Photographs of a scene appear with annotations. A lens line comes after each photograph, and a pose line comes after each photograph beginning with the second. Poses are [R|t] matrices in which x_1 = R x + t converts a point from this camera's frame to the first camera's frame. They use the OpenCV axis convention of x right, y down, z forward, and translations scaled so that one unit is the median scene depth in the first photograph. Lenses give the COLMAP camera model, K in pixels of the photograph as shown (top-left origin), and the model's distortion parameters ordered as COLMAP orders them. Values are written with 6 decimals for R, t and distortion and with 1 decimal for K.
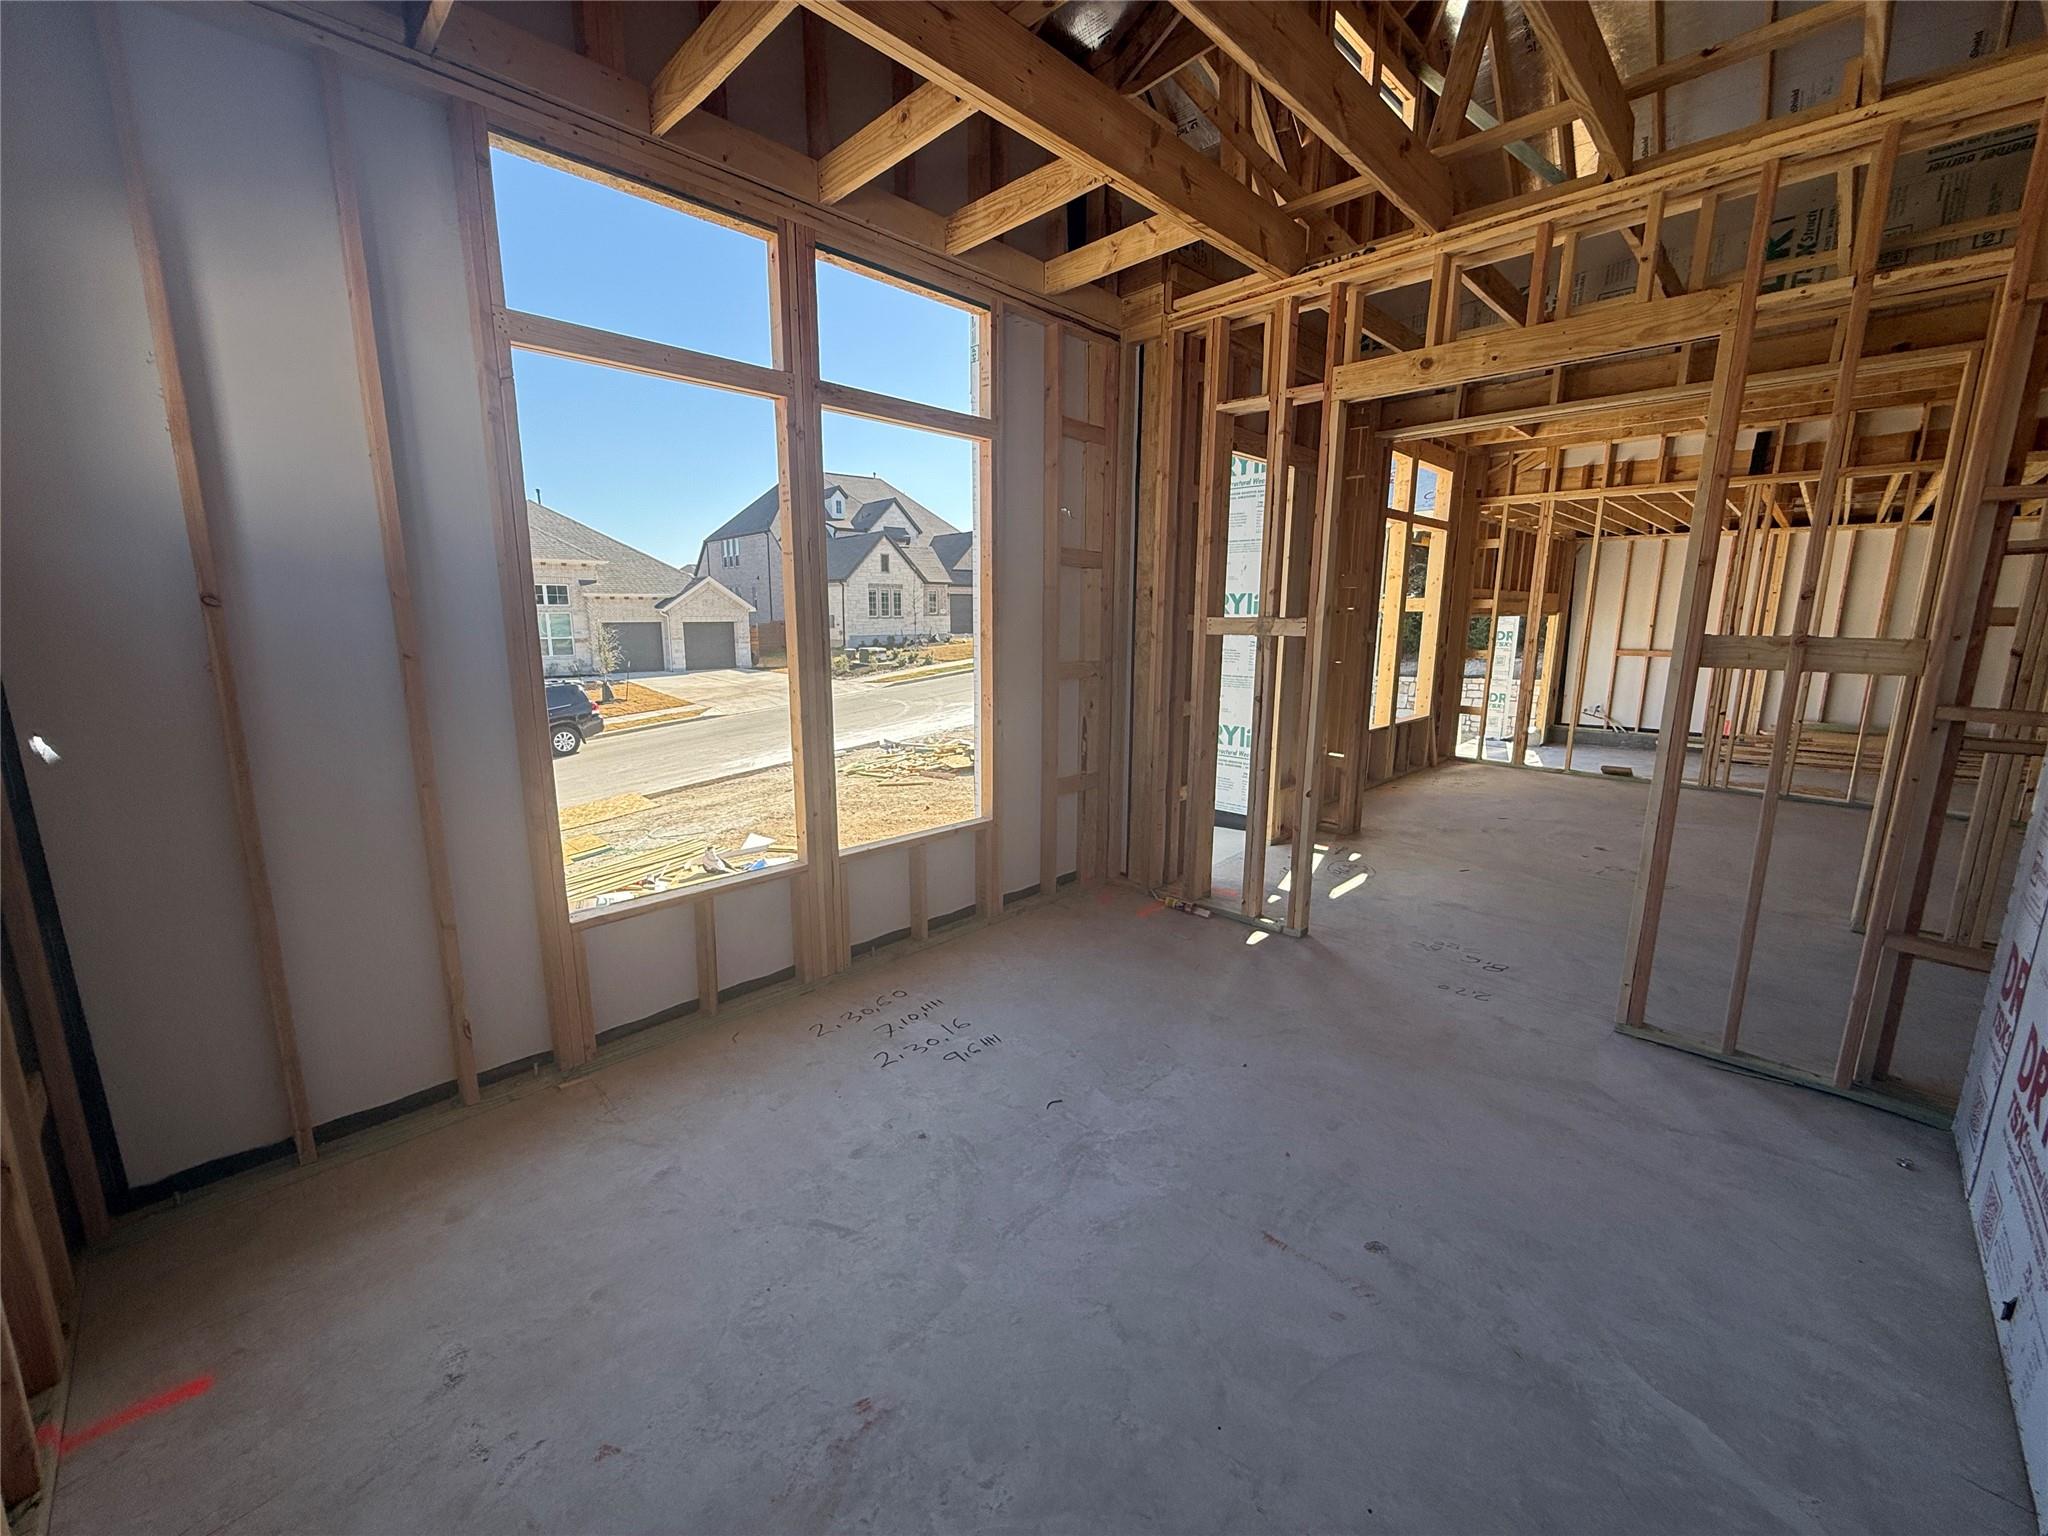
lens RADIAL K [[816.5, 0, 1017.2], [0, 816.5, 764.1], [0, 0, 1]] dist [0.001104, 0.000500]
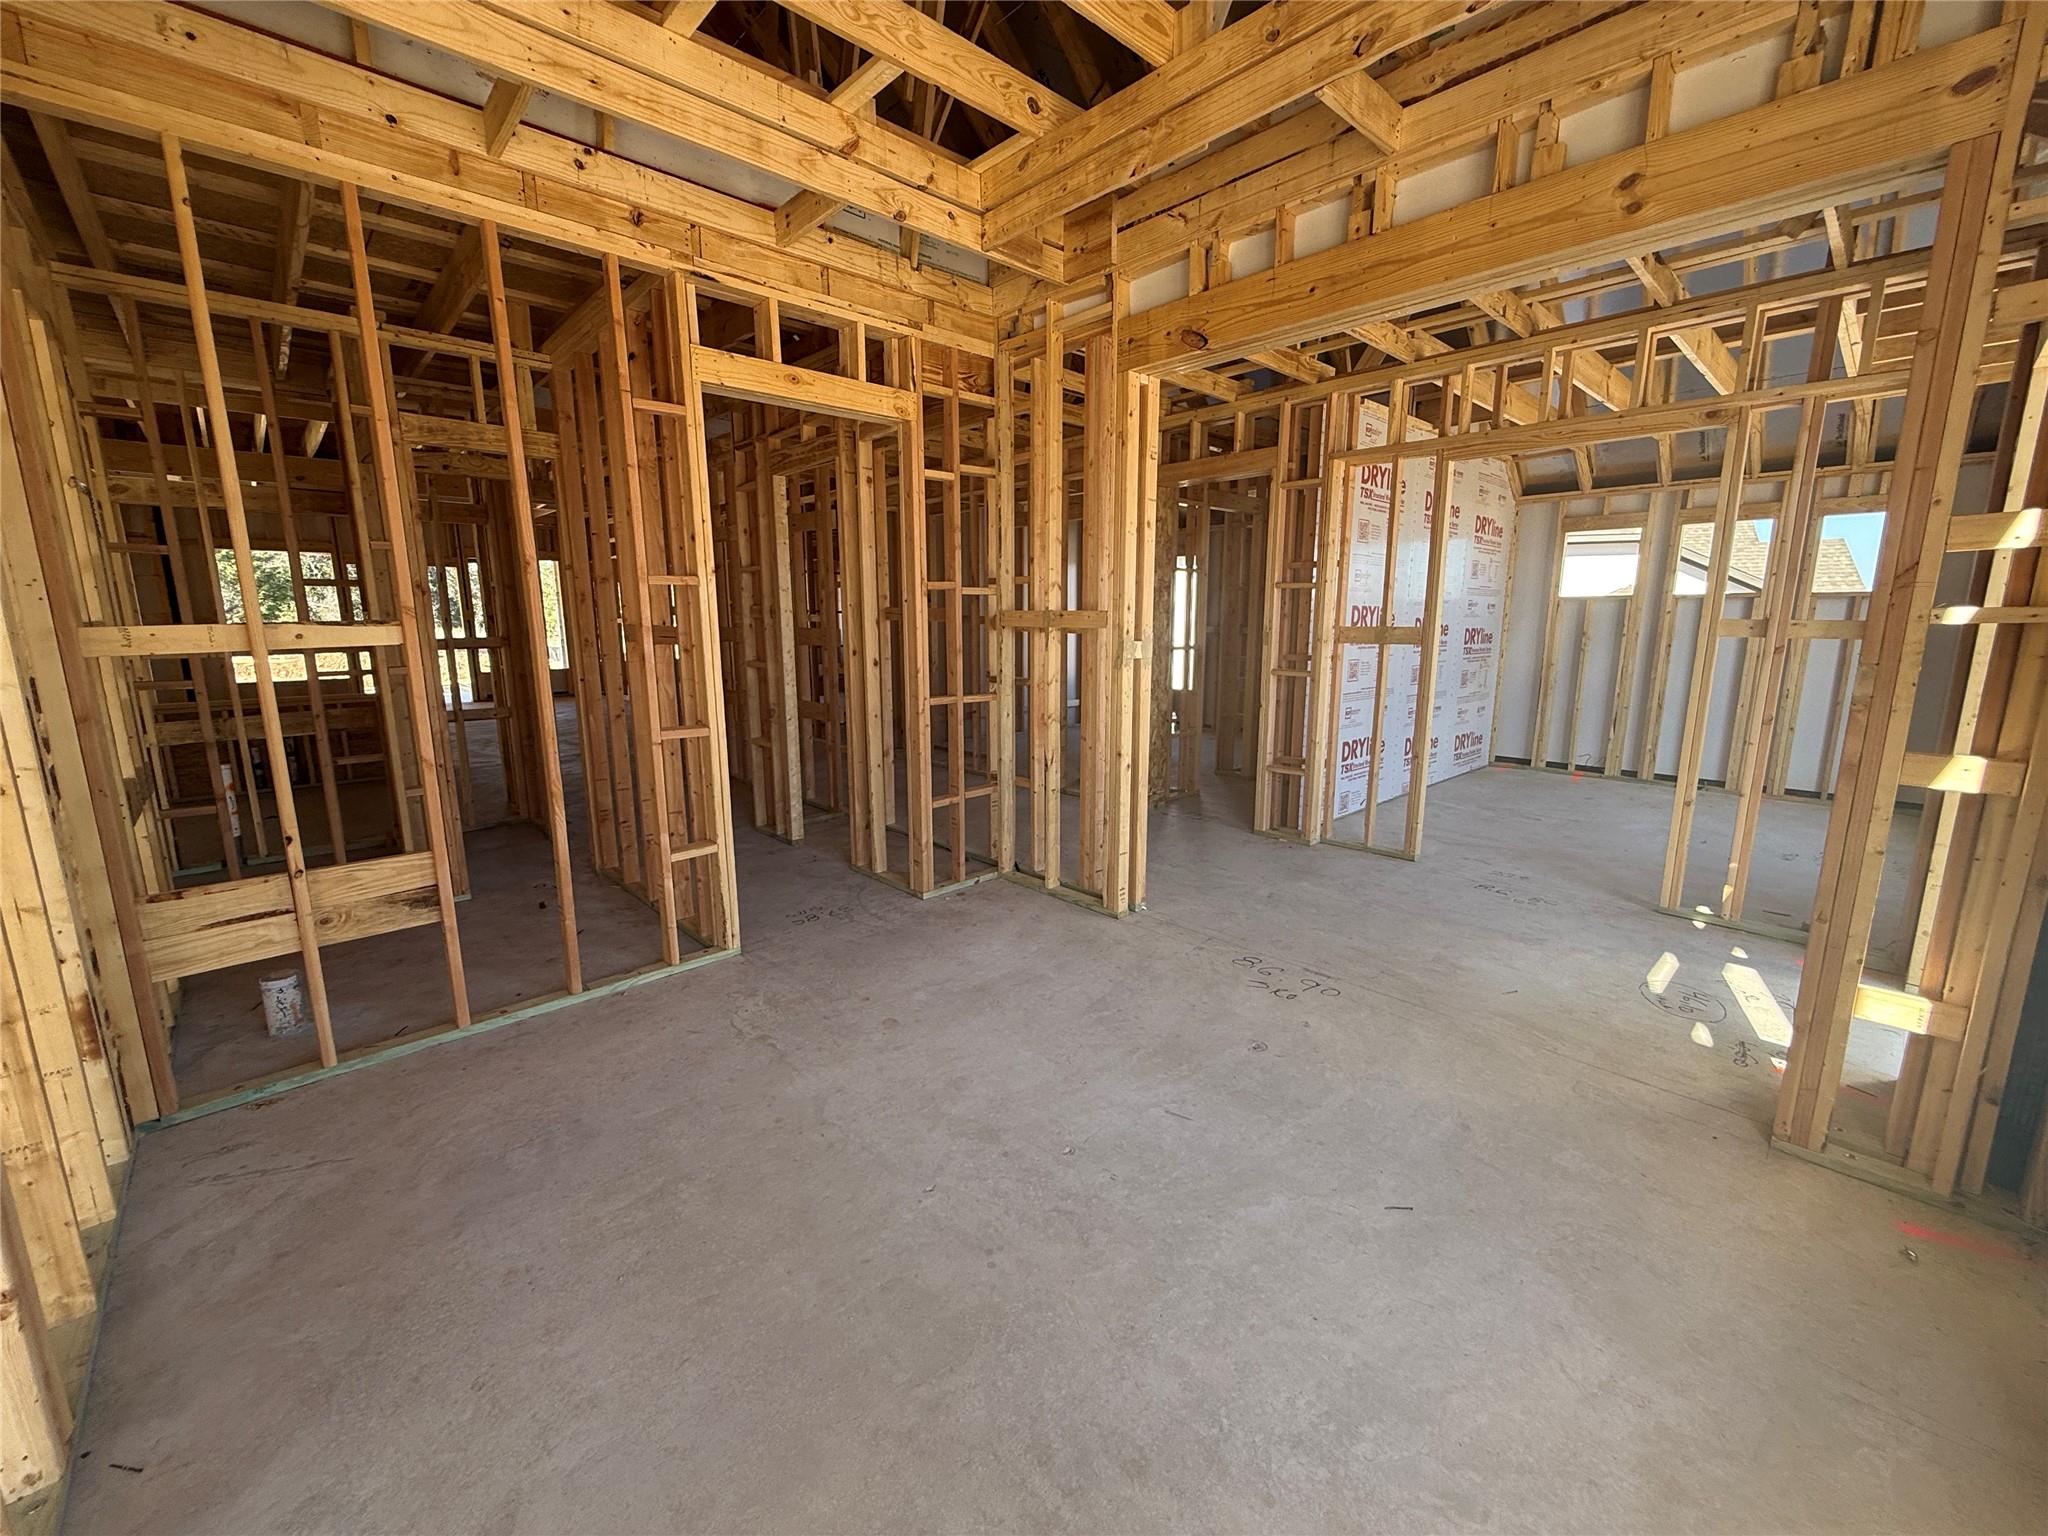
lens RADIAL K [[816.5, 0, 1017.2], [0, 816.5, 764.1], [0, 0, 1]] dist [0.001104, 0.000500]
pose [[-0.999336, -0.006710, 0.035826, 1.480808], [0.006667, 0.932672, 0.360663, -0.472167], [-0.035834, 0.360662, -0.932008, 2.499434]]
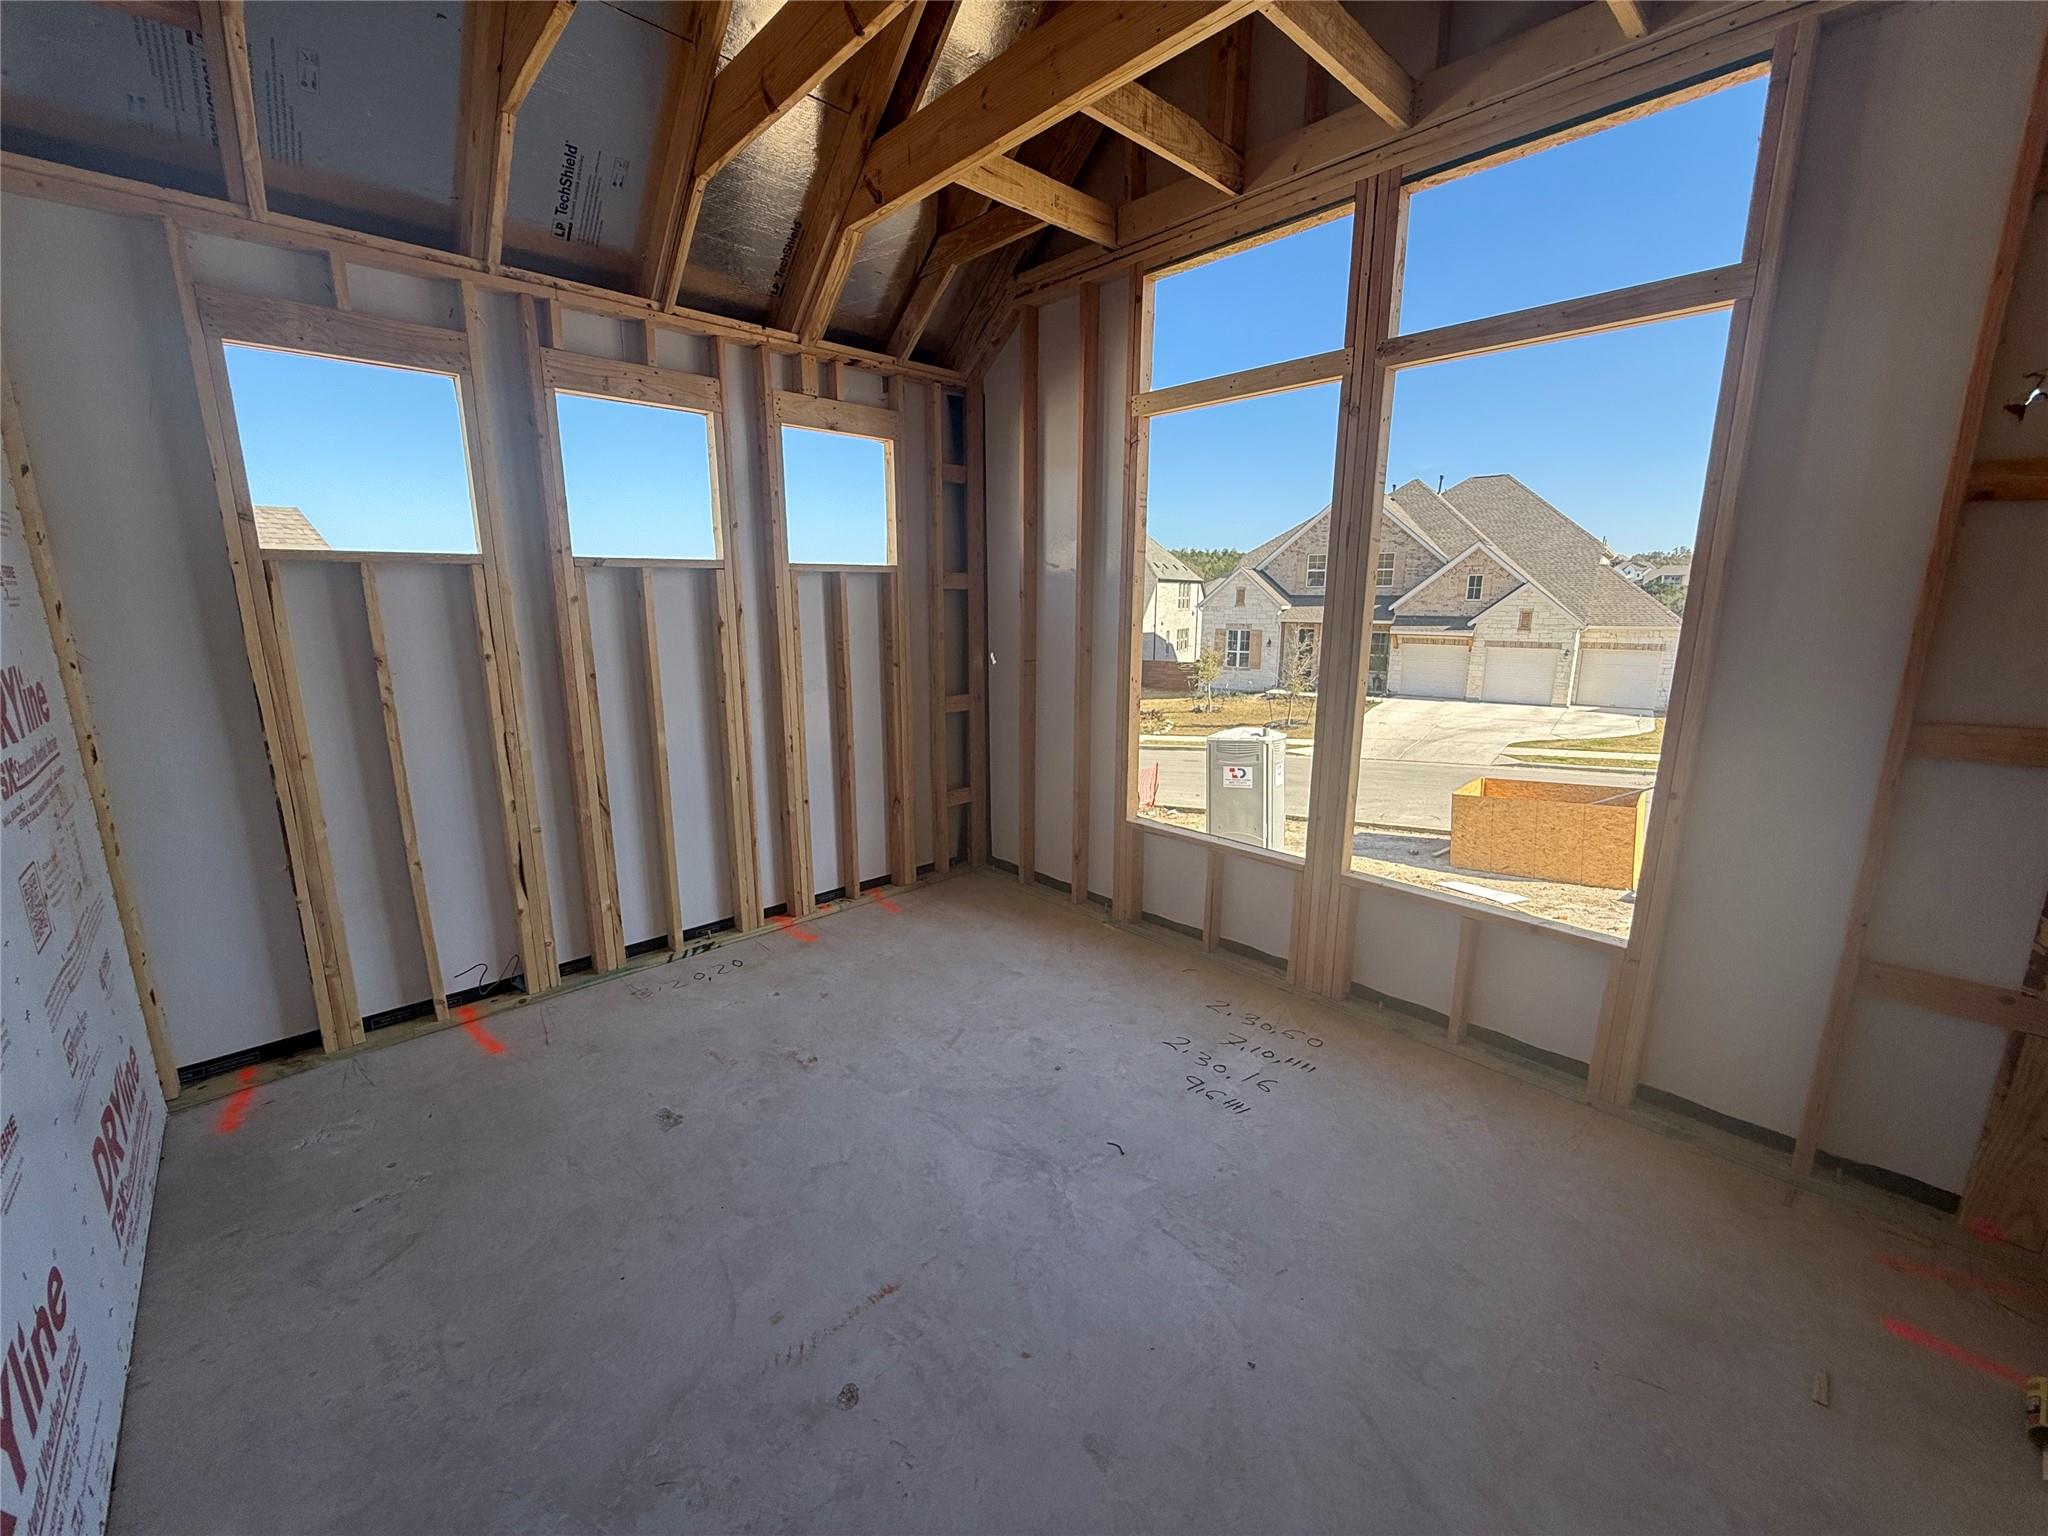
lens RADIAL K [[816.5, 0, 1017.2], [0, 816.5, 764.1], [0, 0, 1]] dist [0.001104, 0.000500]
pose [[-0.036230, 0.203433, -0.978418, 0.710177], [-0.185566, 0.960664, 0.206613, -0.135102], [0.981964, 0.189047, 0.002945, 0.674212]]
